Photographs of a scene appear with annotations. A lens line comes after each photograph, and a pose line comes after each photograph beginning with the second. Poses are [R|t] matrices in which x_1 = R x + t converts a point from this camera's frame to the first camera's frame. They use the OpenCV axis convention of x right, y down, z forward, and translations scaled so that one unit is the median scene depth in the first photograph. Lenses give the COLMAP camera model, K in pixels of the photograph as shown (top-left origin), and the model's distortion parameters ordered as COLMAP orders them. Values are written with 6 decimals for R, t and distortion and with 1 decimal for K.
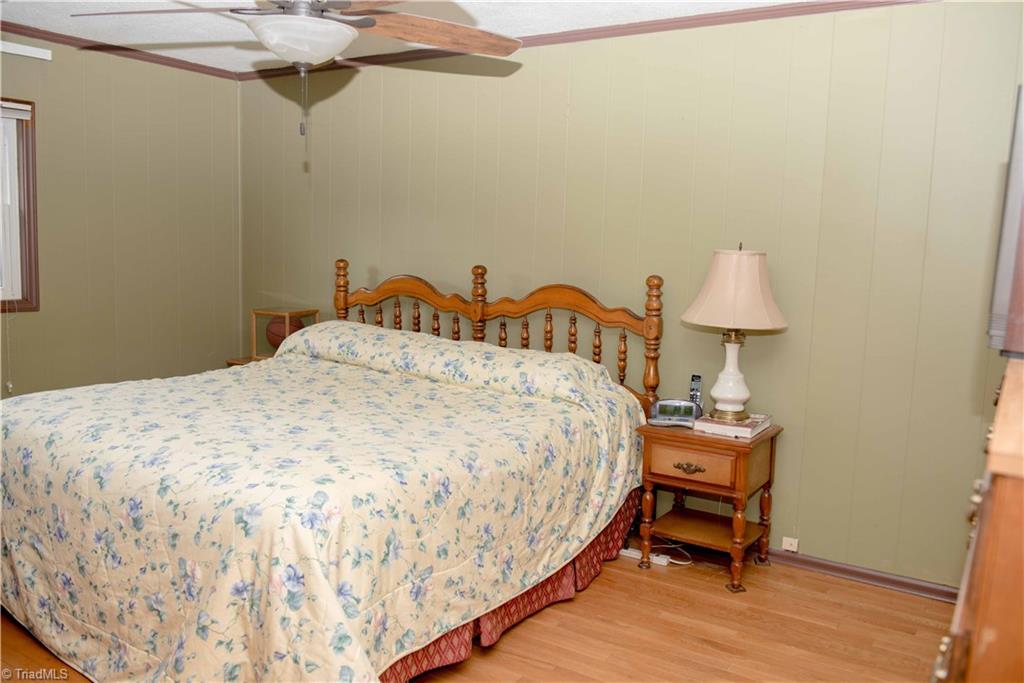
lens RADIAL K [[808.7, 0, 512.4], [0, 808.7, 341.0], [0, 0, 1]] dist [-0.010726, -0.003963]
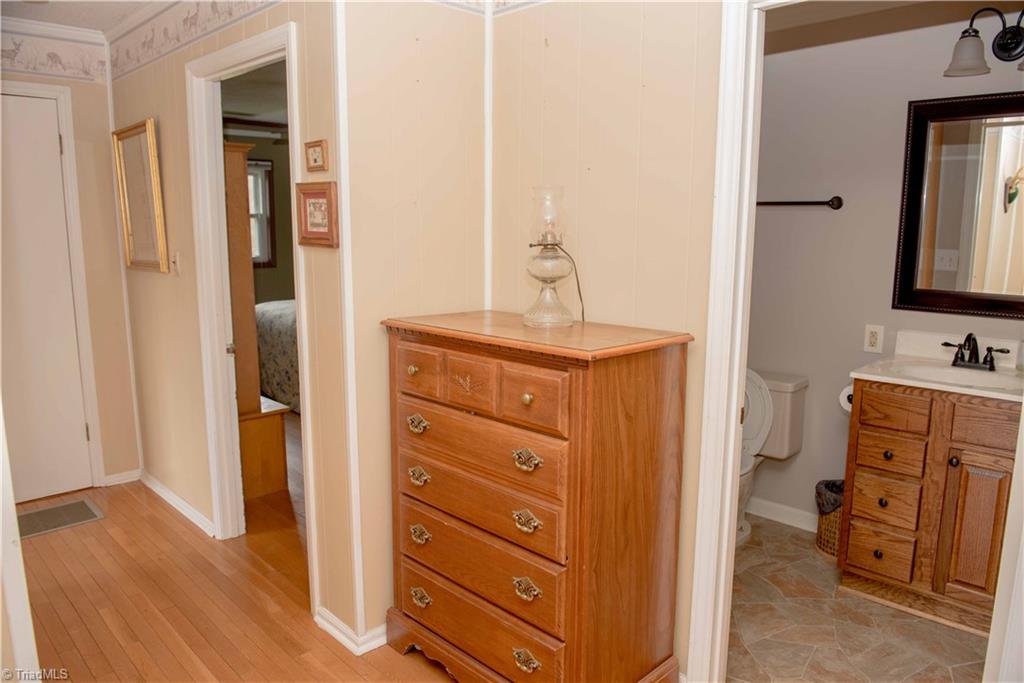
lens RADIAL K [[703.5, 0, 510.9], [0, 703.5, 342.1], [0, 0, 1]] dist [-0.042628, -0.014417]
pose [[0.978115, 0.011169, -0.207763, 0.529756], [-0.003245, 0.999255, 0.038444, 0.119402], [0.208037, -0.036928, 0.977424, -0.894235]]
